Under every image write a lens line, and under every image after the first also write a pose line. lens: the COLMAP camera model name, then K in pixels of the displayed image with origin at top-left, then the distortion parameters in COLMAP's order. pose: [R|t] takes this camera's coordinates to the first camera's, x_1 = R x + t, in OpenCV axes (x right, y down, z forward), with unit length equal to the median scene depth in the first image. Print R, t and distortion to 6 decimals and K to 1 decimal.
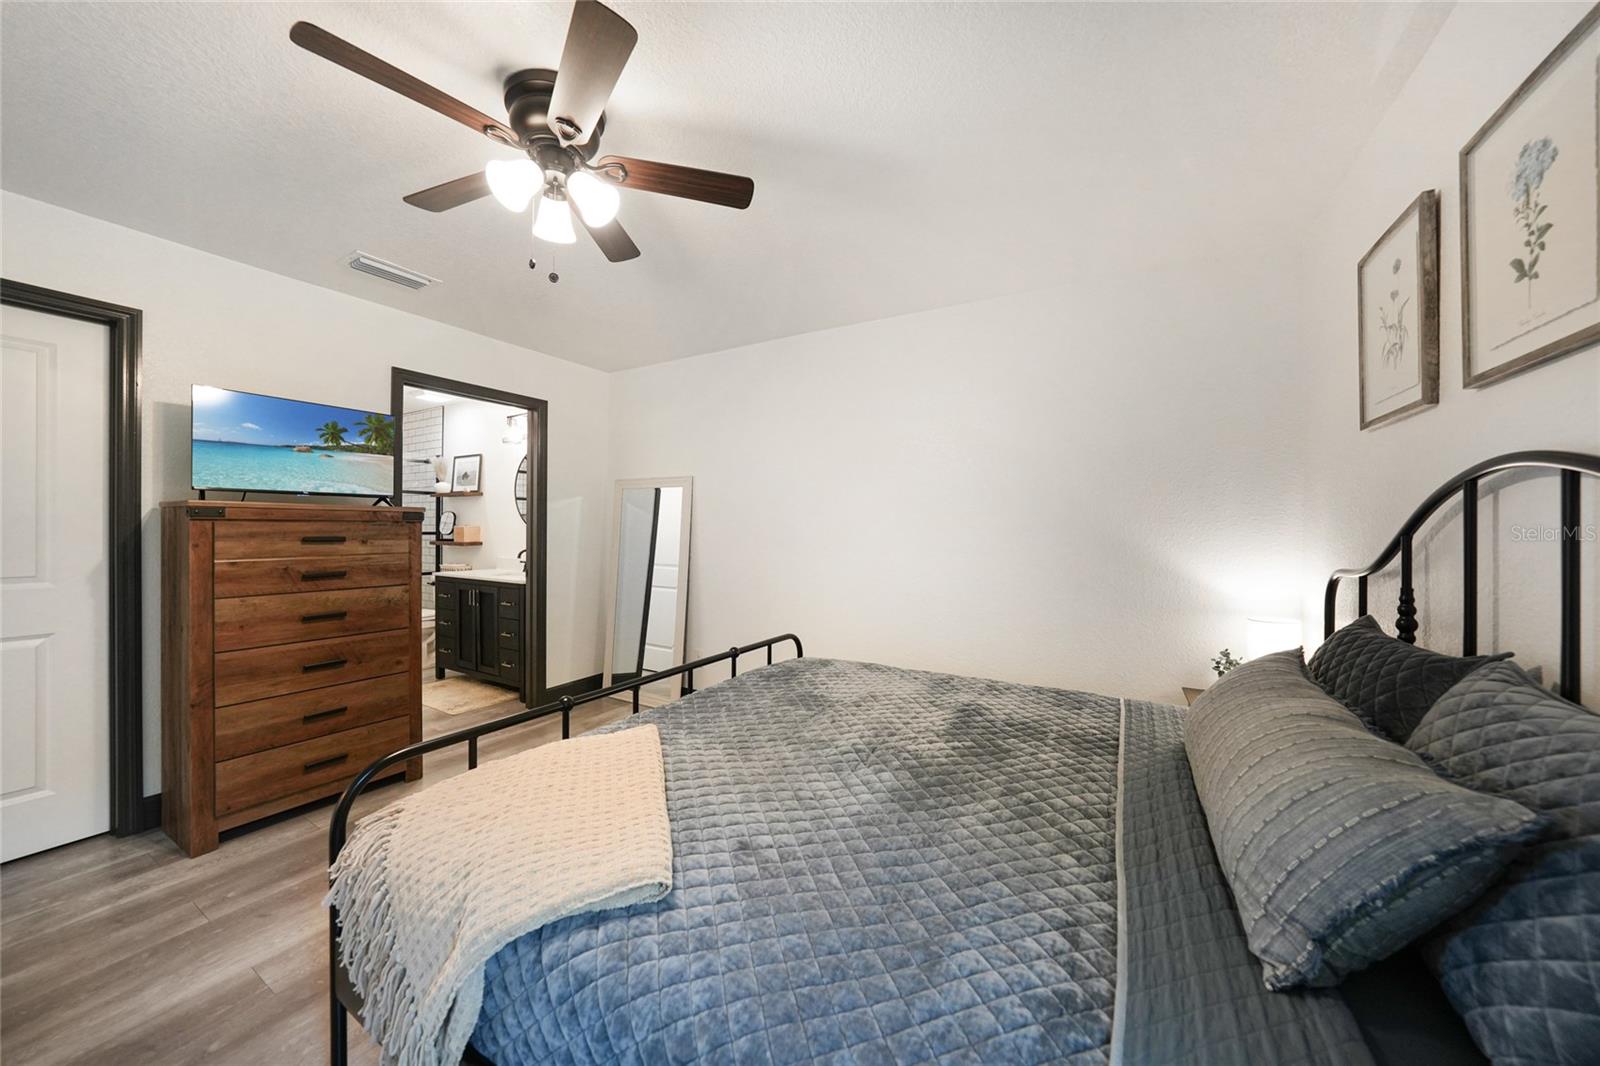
lens RADIAL K [[553.0, 0, 794.3], [0, 553.0, 521.8], [0, 0, 1]] dist [-0.017685, 0.002051]
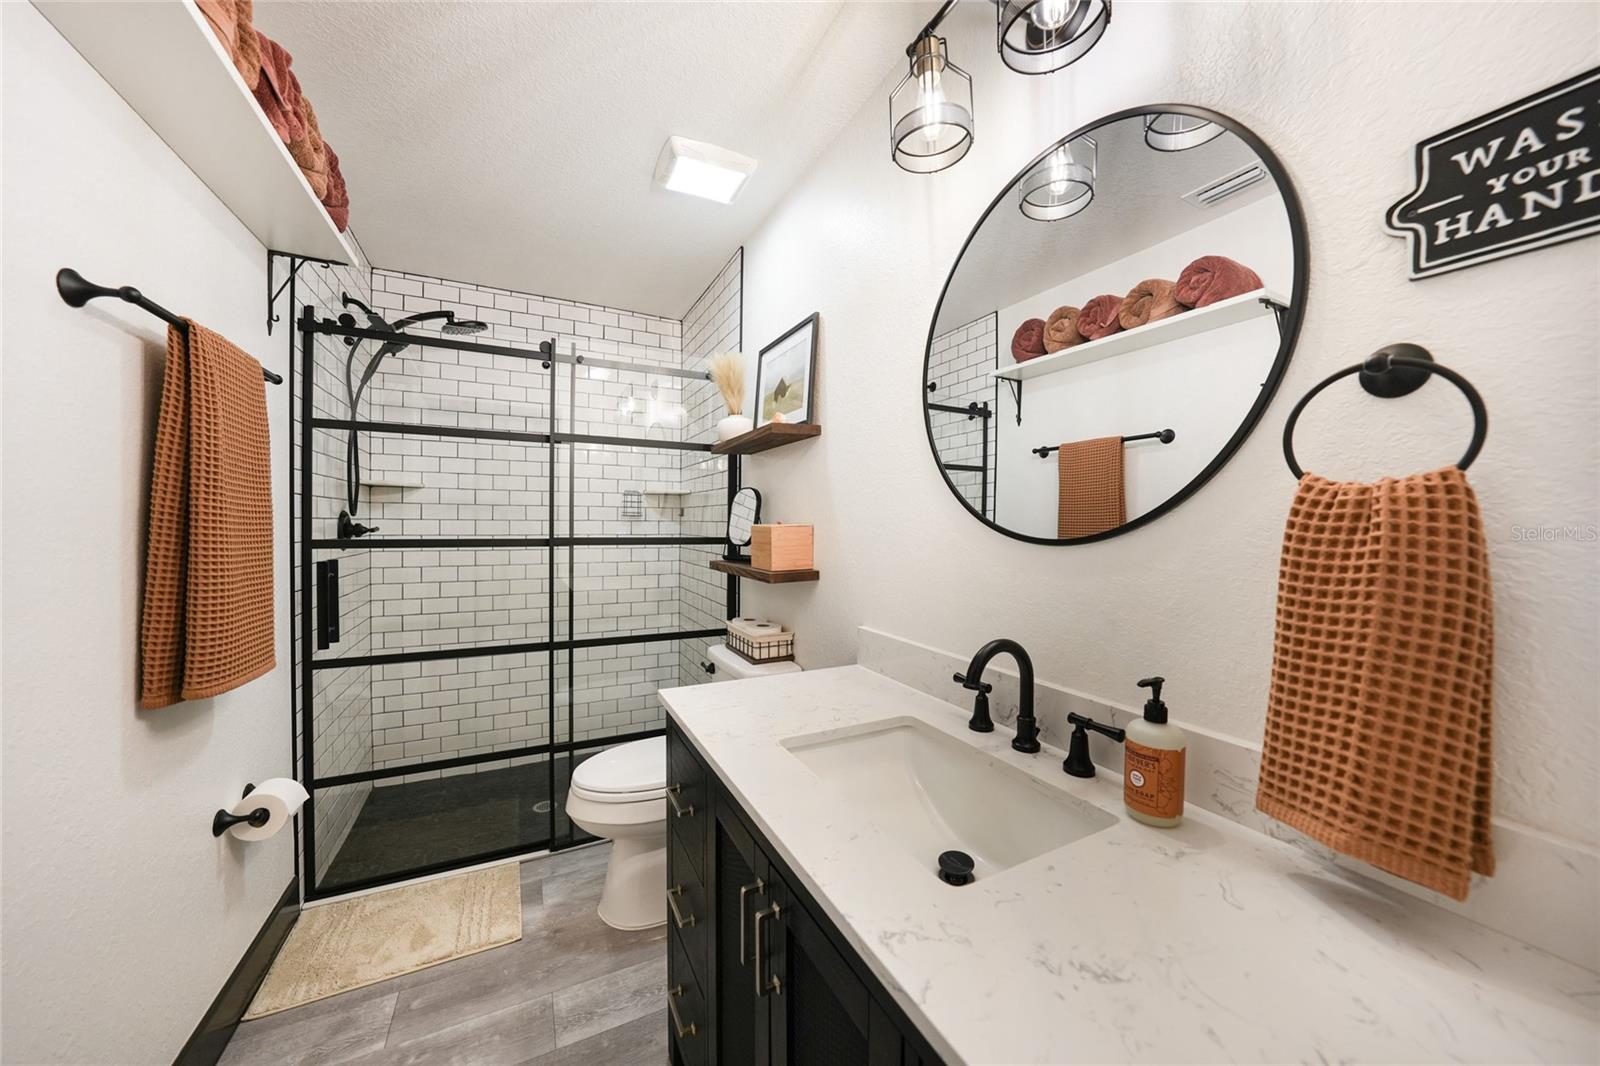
lens RADIAL K [[553.0, 0, 799.8], [0, 553.0, 533.2], [0, 0, 1]] dist [-0.017685, 0.002051]
pose [[0.842848, 0.012784, -0.537999, -0.383517], [-0.007226, 0.999897, 0.012440, 0.009422], [0.538103, -0.006597, 0.842853, 0.688051]]
